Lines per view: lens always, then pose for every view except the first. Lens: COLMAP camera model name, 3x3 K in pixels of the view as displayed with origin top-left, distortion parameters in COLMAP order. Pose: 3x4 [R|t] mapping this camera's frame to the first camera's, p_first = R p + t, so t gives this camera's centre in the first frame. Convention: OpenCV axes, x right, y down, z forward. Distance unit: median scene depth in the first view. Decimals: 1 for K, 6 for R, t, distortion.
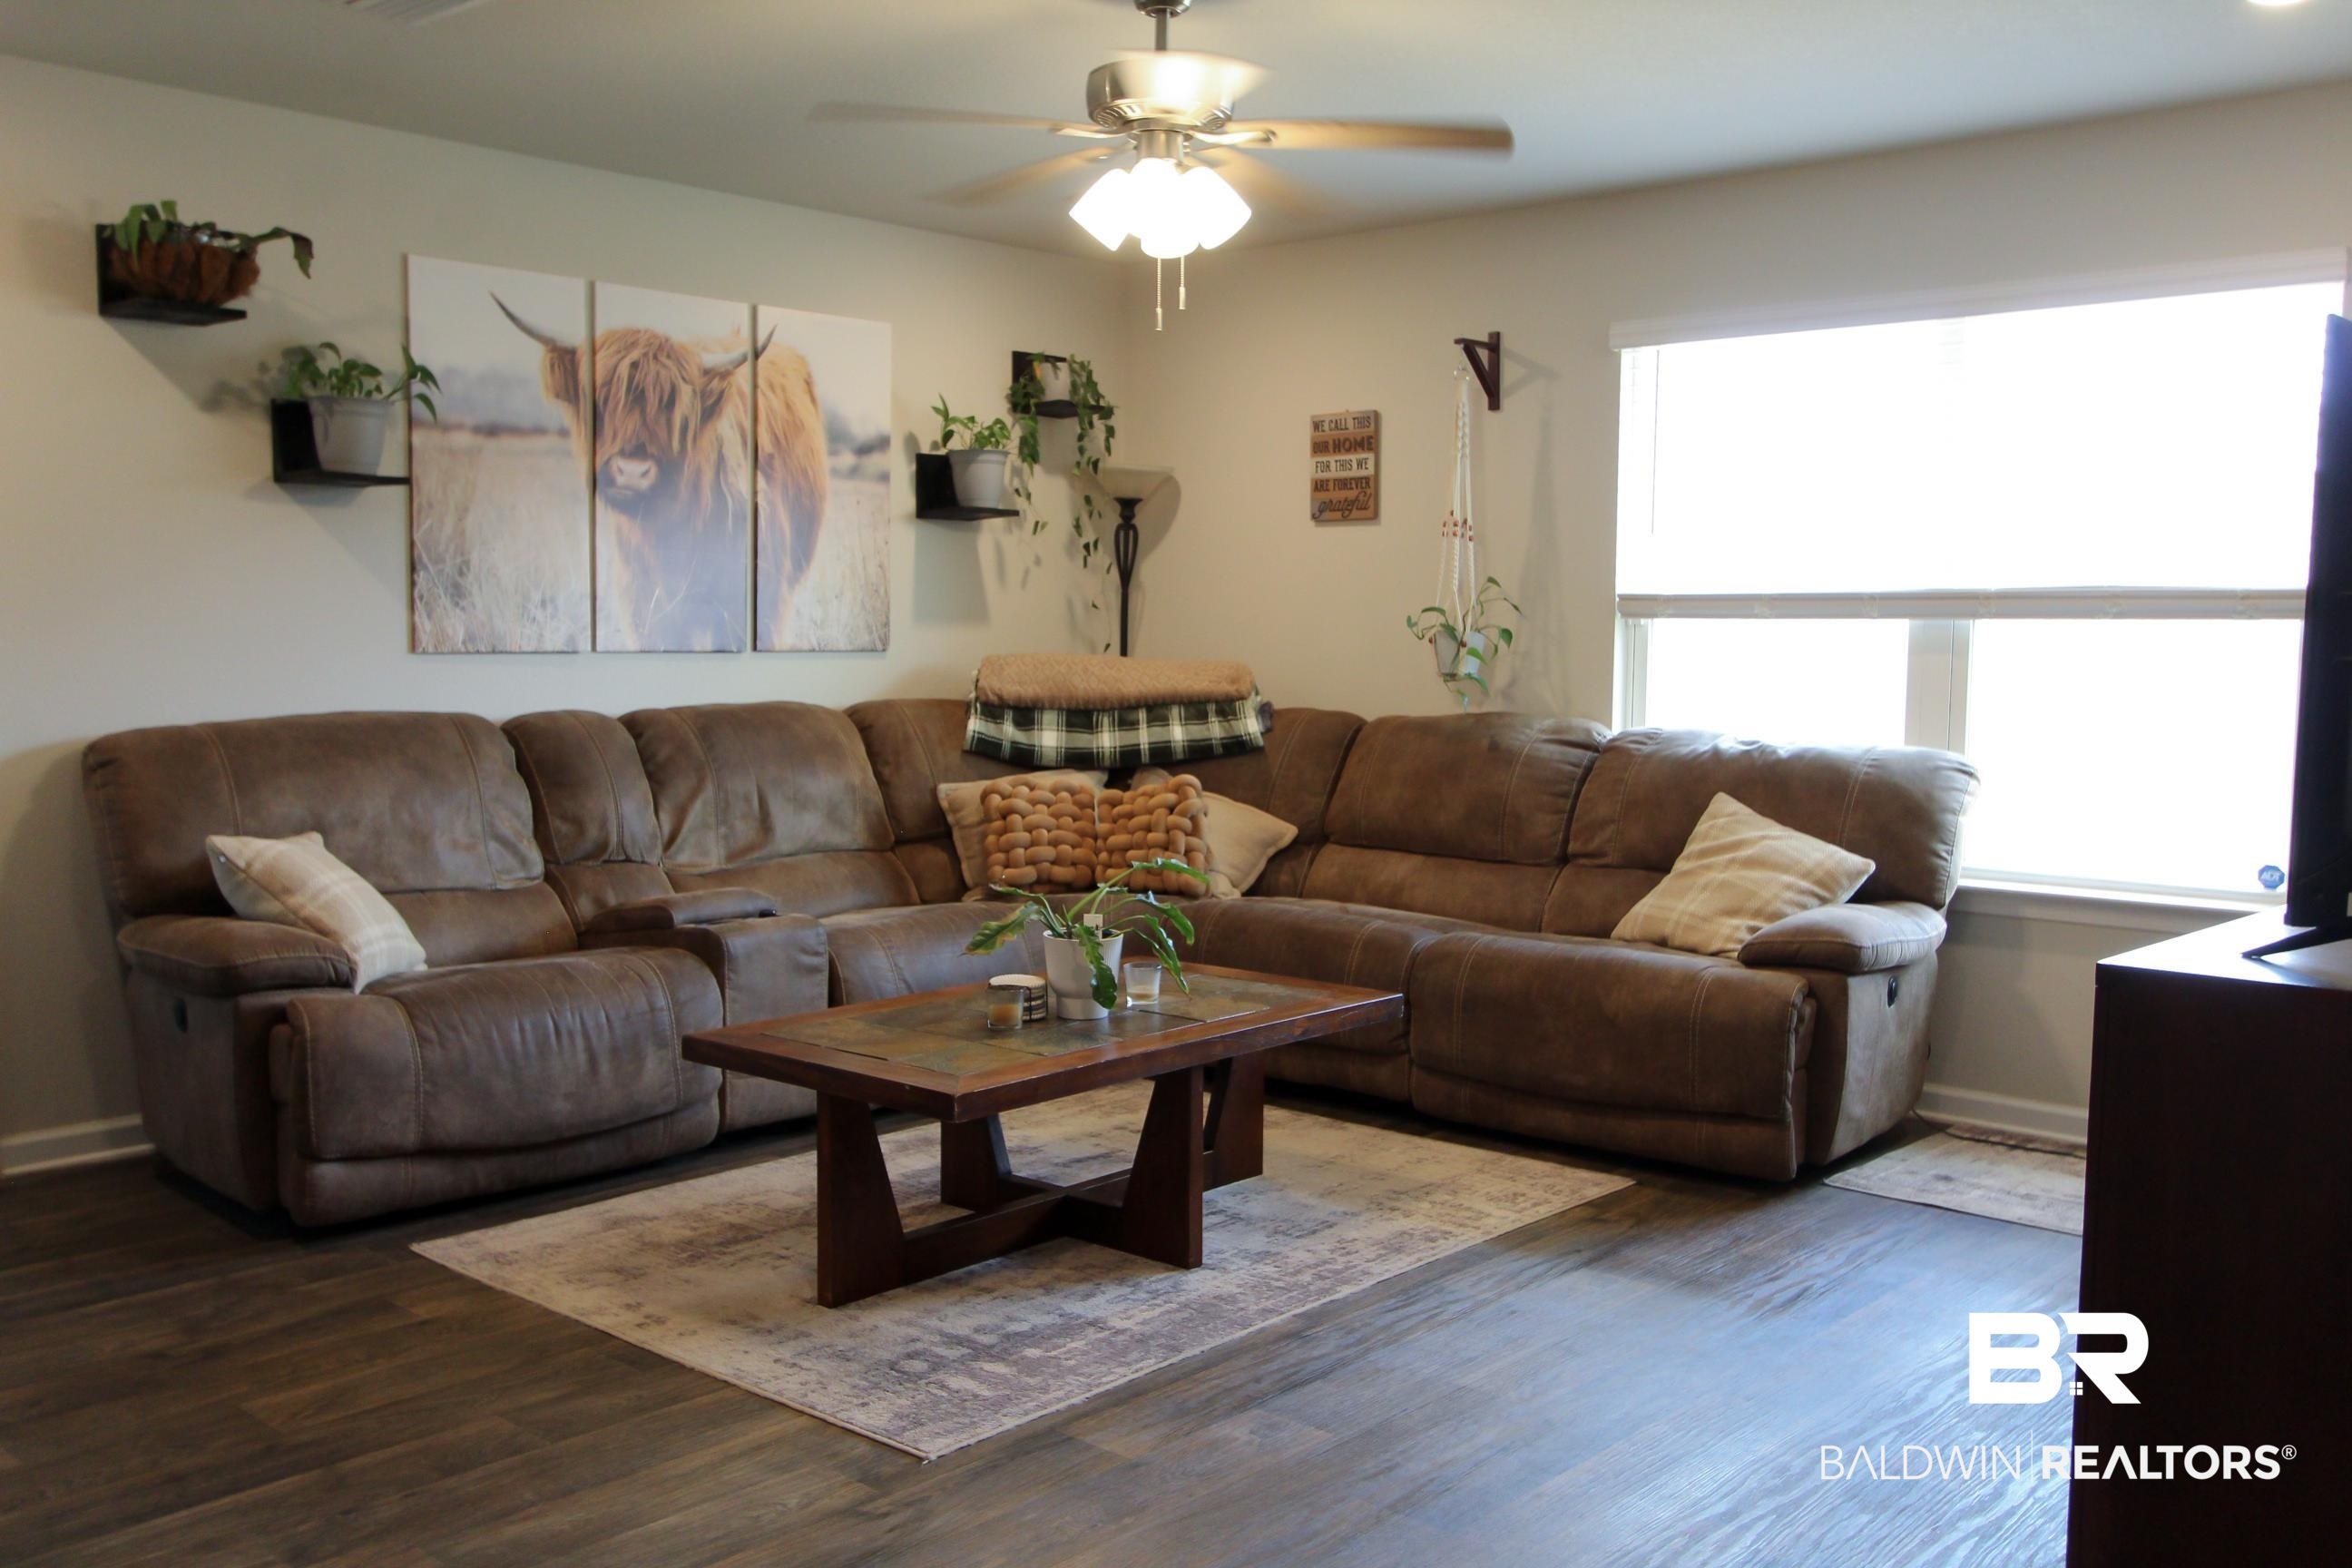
lens RADIAL K [[2083.9, 0, 1163.9], [0, 2083.9, 789.3], [0, 0, 1]] dist [-0.005185, 0.043372]
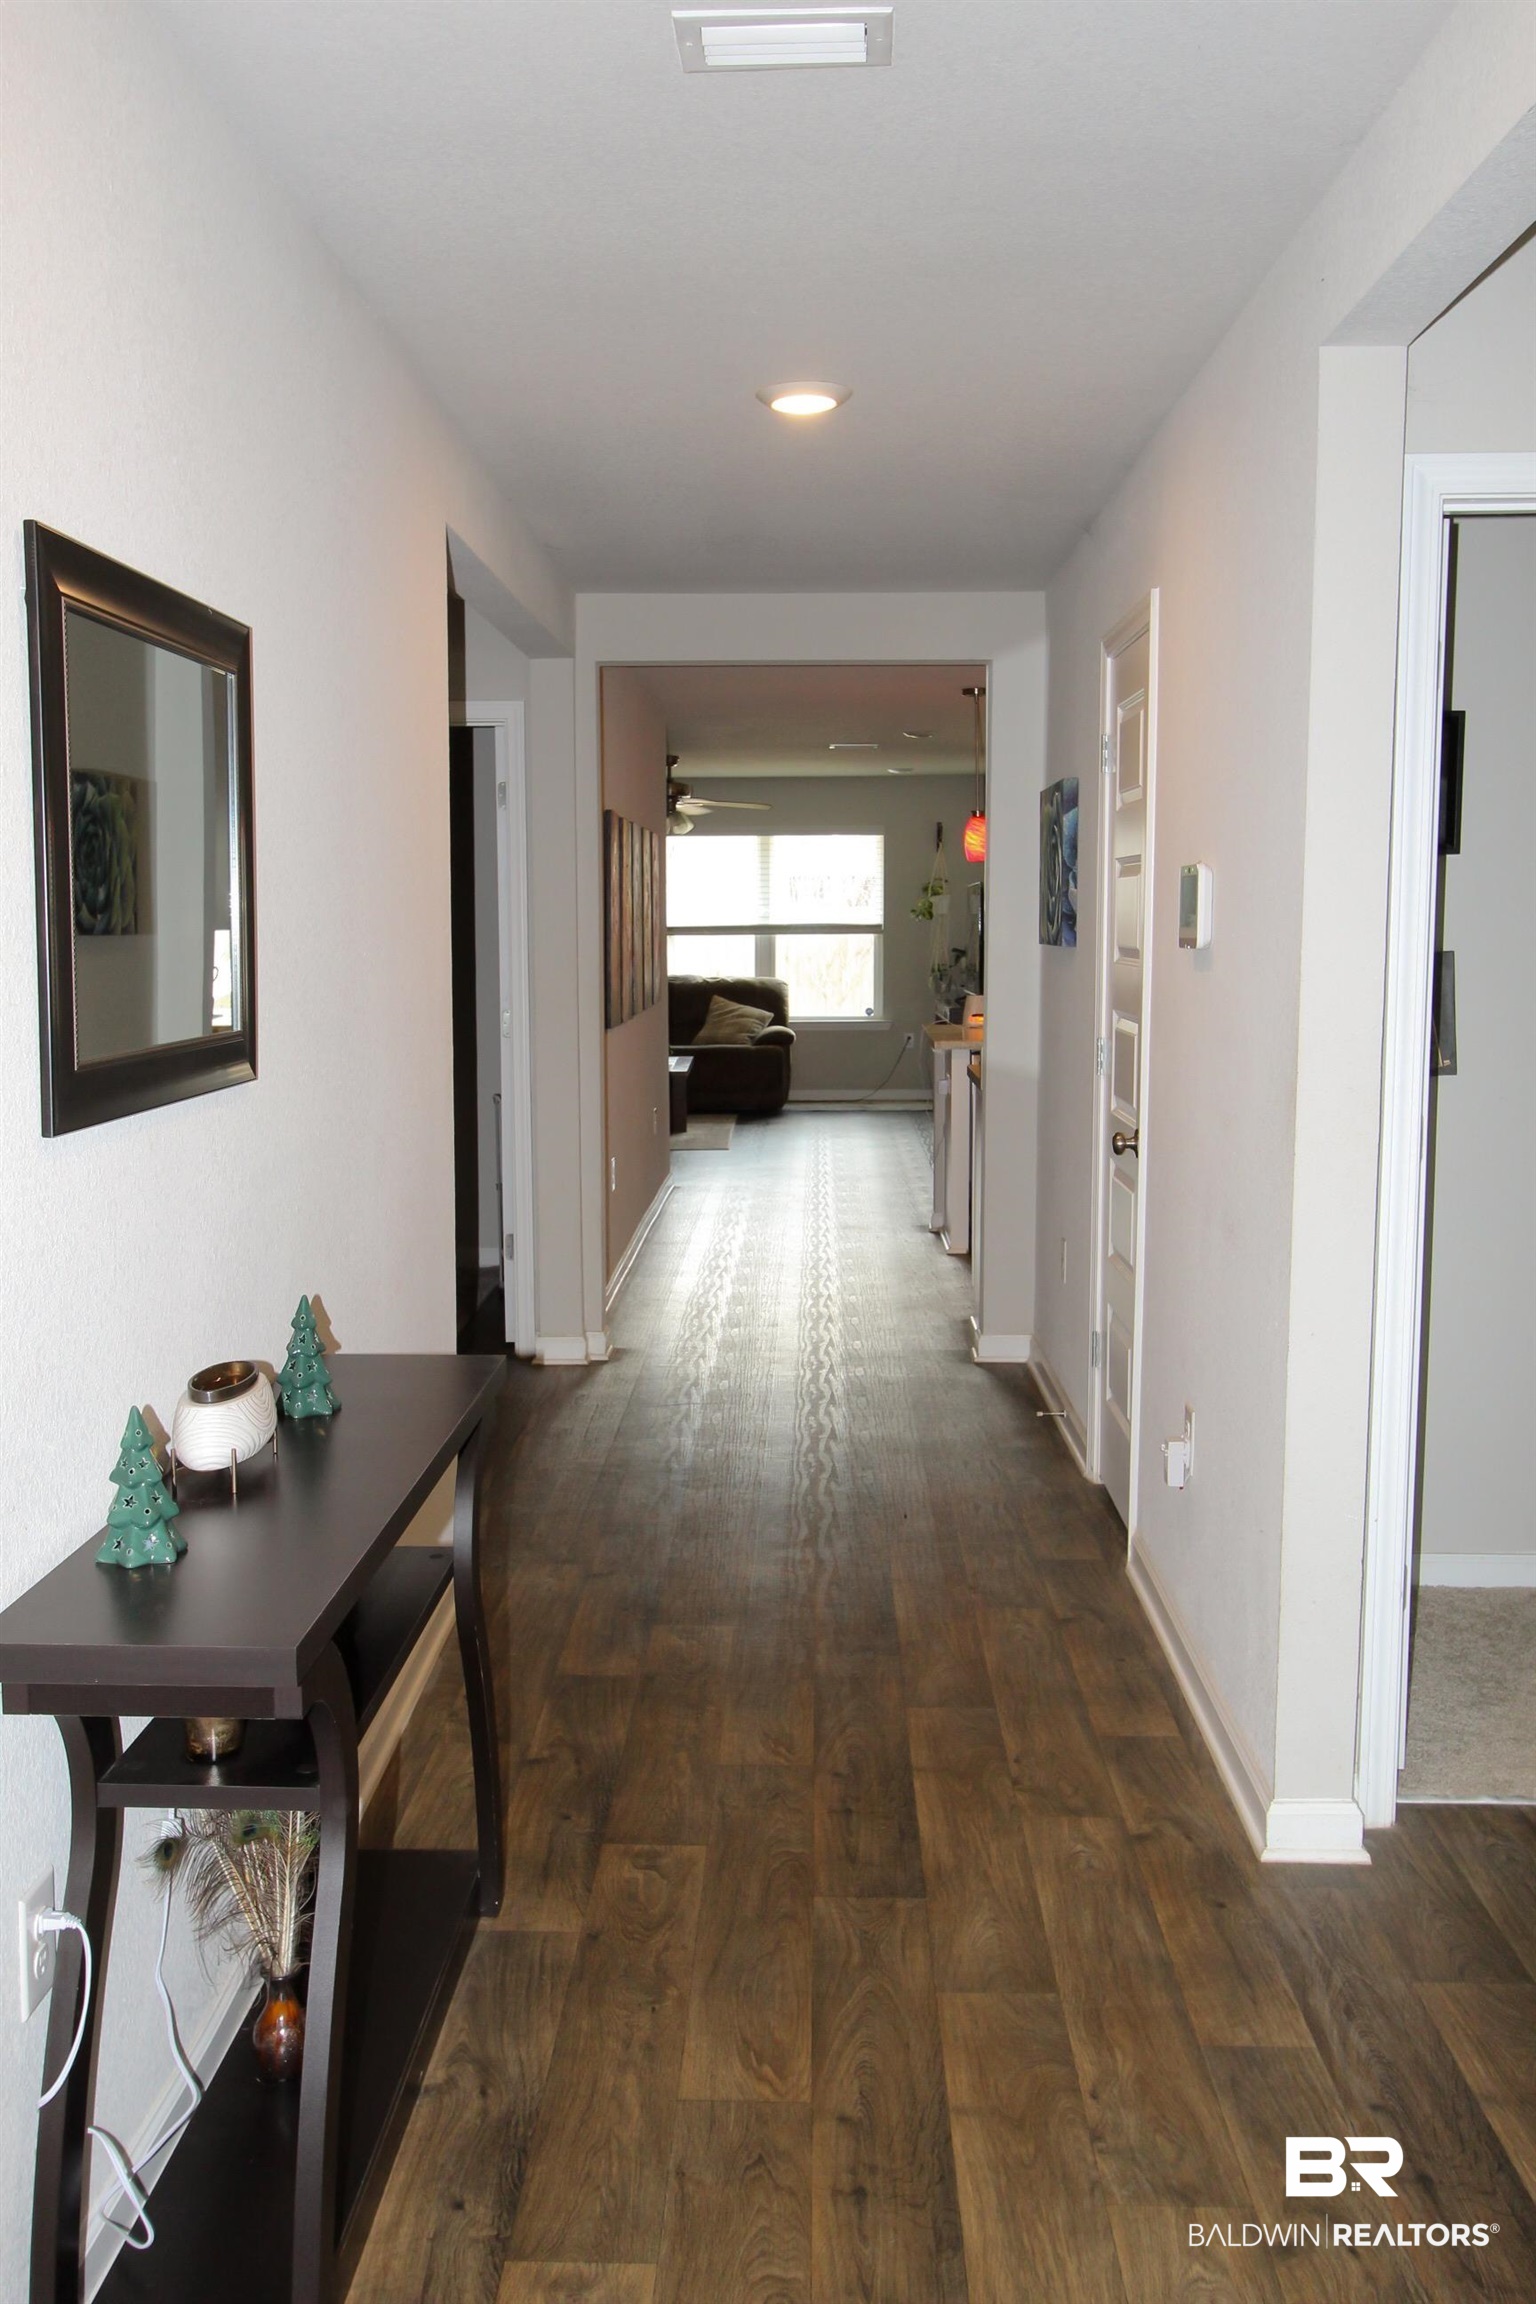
lens RADIAL K [[2041.3, 0, 766.6], [0, 2041.3, 1147.2], [0, 0, 1]] dist [-0.005185, 0.043372]
pose [[0.761734, -0.079533, 0.642989, -1.570404], [0.058263, 0.996825, 0.054278, 0.064999], [-0.645265, -0.003883, 0.763949, -1.269789]]
